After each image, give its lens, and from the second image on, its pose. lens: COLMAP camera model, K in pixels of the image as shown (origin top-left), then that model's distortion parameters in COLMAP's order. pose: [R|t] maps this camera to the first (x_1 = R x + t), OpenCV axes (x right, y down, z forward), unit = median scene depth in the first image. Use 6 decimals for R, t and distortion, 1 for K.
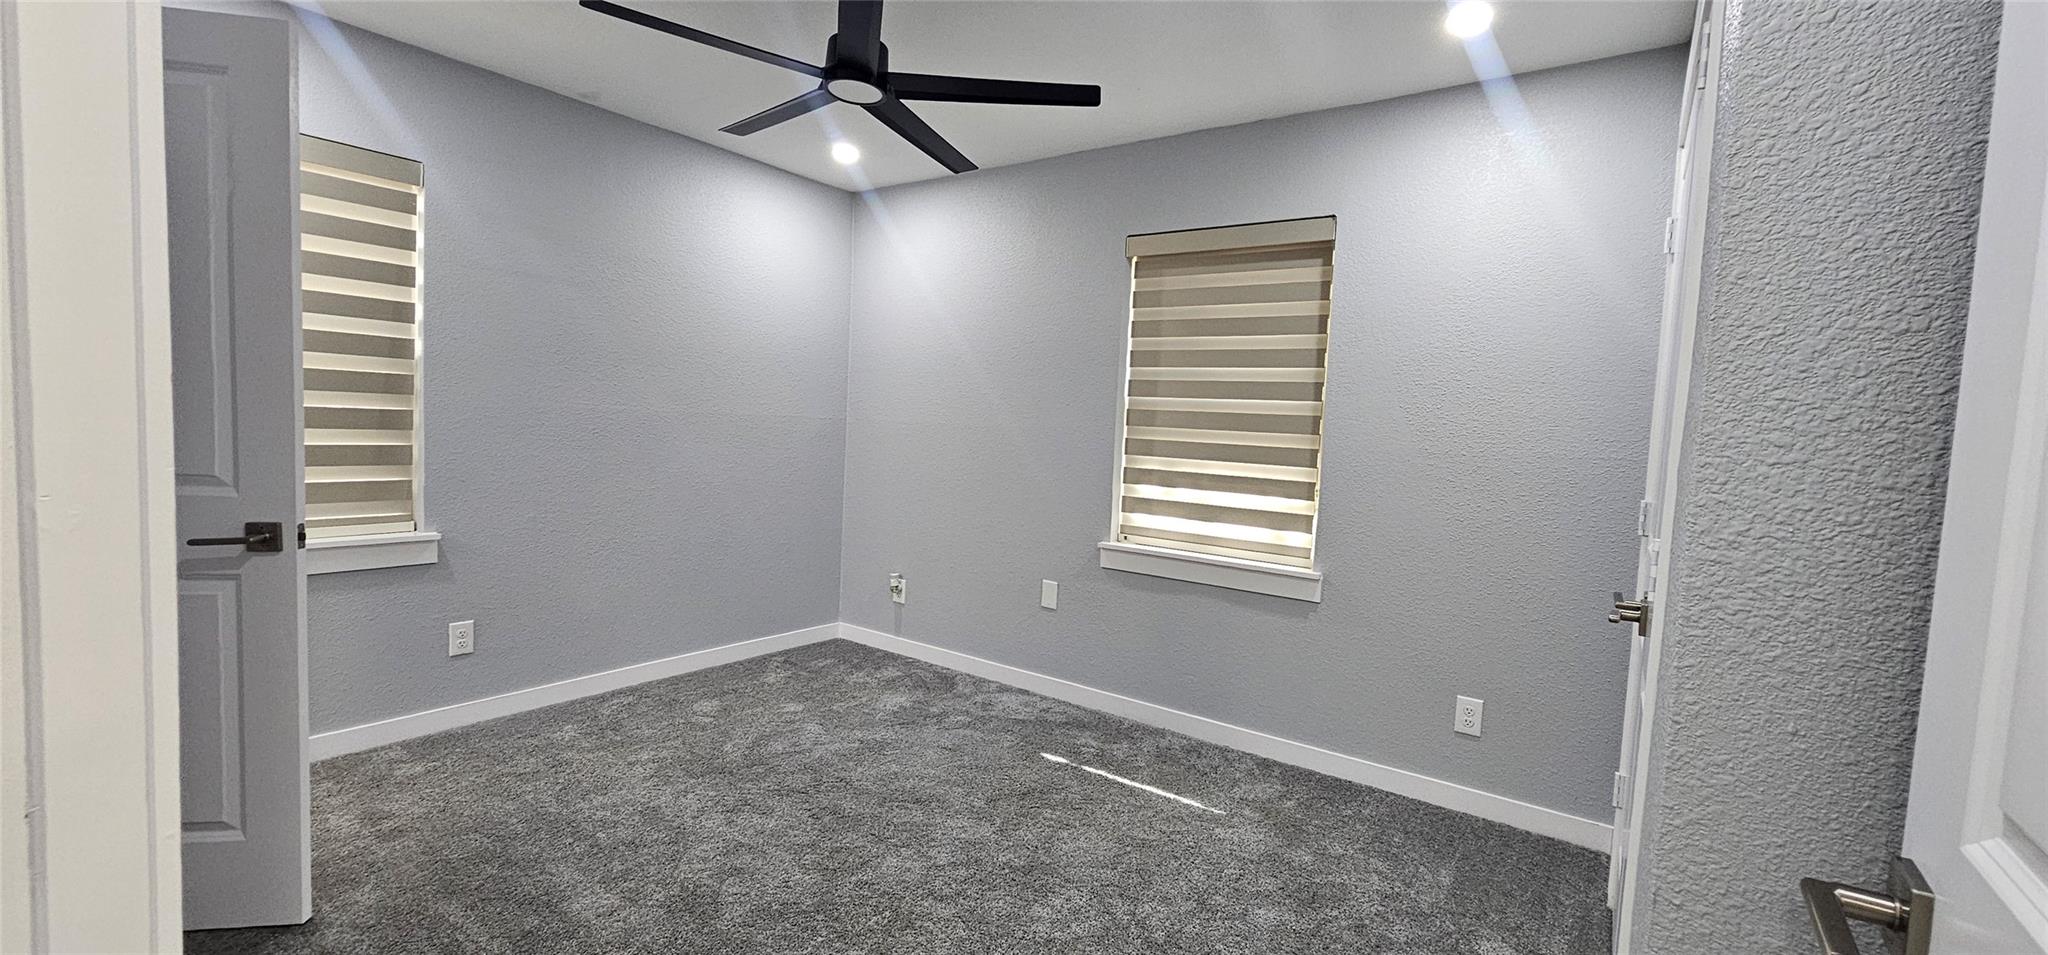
lens RADIAL K [[838.0, 0, 1024.0], [0, 838.0, 477.5], [0, 0, 1]] dist [0.000655, -0.000512]
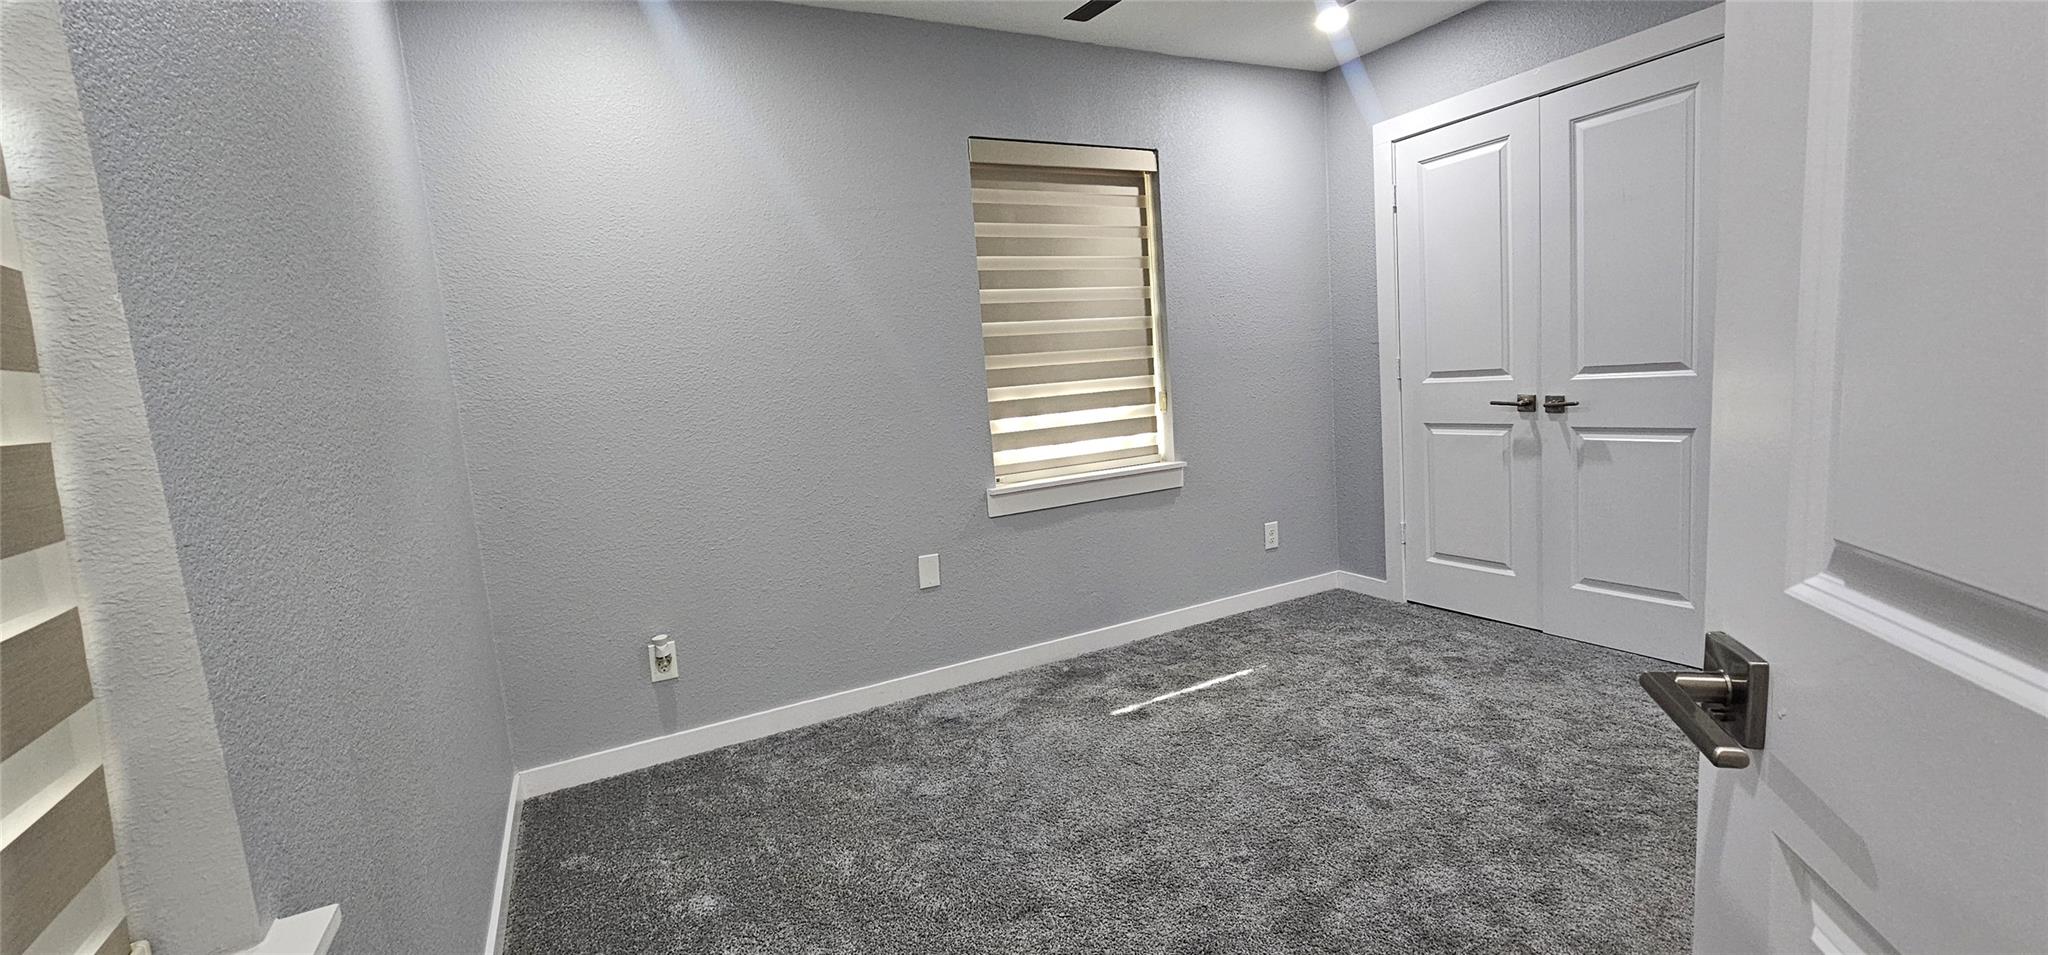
lens RADIAL K [[838.0, 0, 1024.0], [0, 838.0, 477.5], [0, 0, 1]] dist [0.000655, -0.000512]
pose [[0.430396, -0.191816, 0.882024, -0.689033], [0.155595, 0.978299, 0.136829, -0.051985], [-0.889129, 0.078348, 0.450901, 0.586634]]
